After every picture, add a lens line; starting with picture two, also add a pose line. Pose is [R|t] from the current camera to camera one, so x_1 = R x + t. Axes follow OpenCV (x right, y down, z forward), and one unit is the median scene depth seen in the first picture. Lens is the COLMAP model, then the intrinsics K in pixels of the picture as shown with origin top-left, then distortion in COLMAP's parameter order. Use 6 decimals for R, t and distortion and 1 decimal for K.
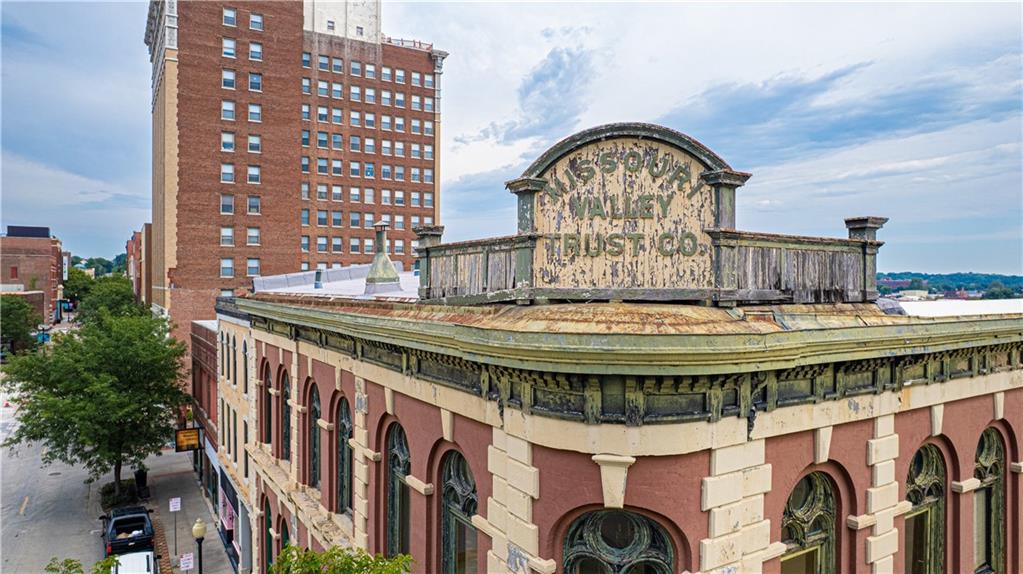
lens RADIAL K [[674.4, 0, 515.1], [0, 674.4, 287.1], [0, 0, 1]] dist [-0.050810, 0.015551]
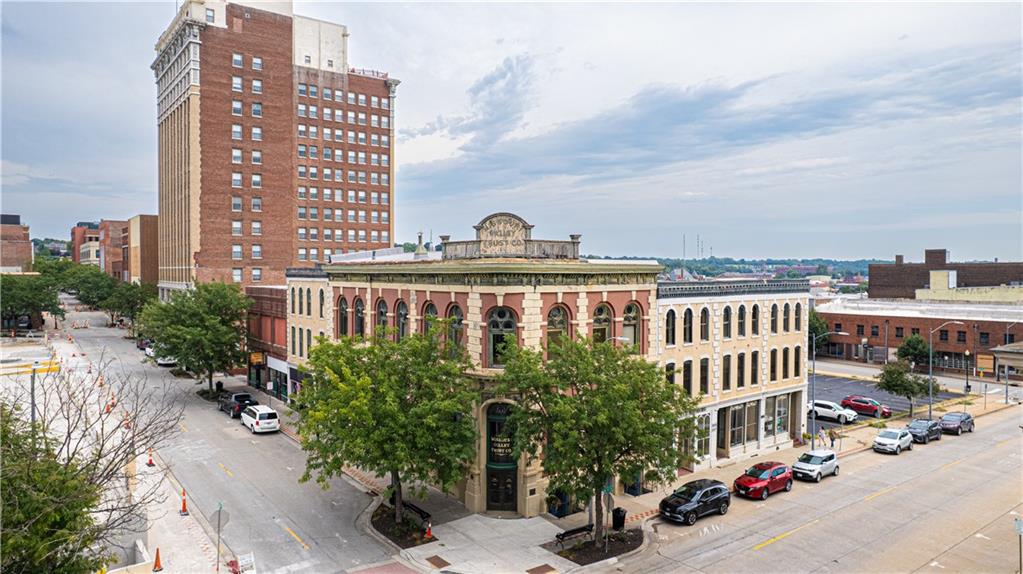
lens RADIAL K [[674.4, 0, 513.0], [0, 674.4, 283.8], [0, 0, 1]] dist [-0.050810, 0.015551]
pose [[0.995006, -0.002471, 0.099787, -0.065606], [0.000973, 0.999886, 0.015062, 0.043592], [-0.099813, -0.014890, 0.994895, -1.091598]]
